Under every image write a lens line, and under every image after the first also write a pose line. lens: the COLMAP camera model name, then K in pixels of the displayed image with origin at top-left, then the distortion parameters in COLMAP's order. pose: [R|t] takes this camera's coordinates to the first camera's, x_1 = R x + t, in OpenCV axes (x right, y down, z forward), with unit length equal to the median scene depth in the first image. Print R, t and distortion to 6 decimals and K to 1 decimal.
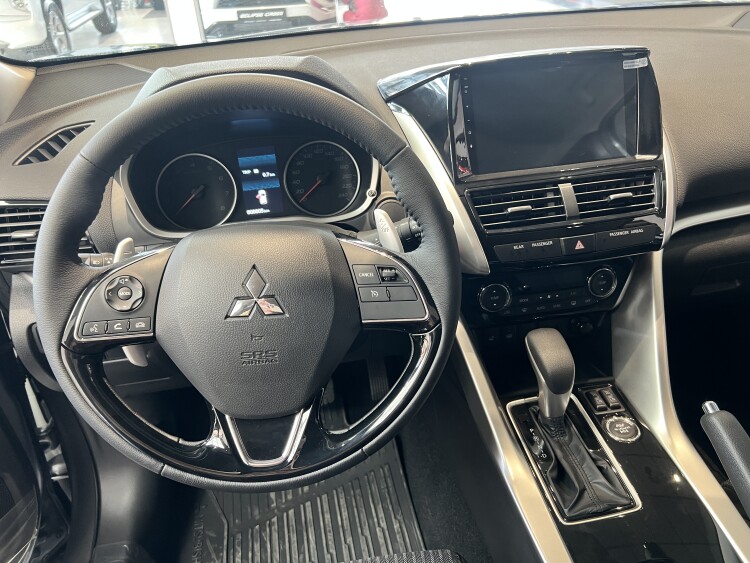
lens RADIAL K [[559.6, 0, 375.0], [0, 559.6, 281.5], [0, 0, 1]] dist [-0.004964, -0.002498]
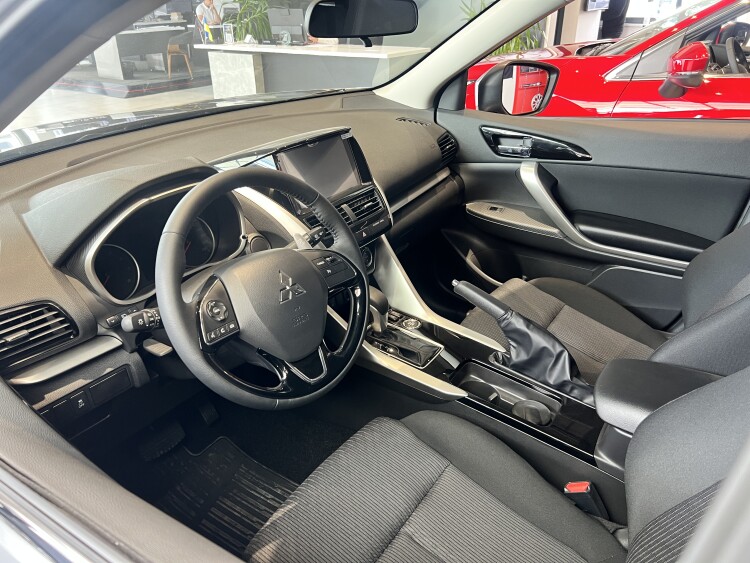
lens RADIAL K [[560.4, 0, 375.0], [0, 560.4, 281.5], [0, 0, 1]] dist [0.001656, 0.000032]
pose [[0.703739, -0.283414, 0.651482, -0.811646], [0.354035, 0.934917, 0.024283, 0.045810], [-0.615964, 0.213558, 0.758276, -0.358838]]
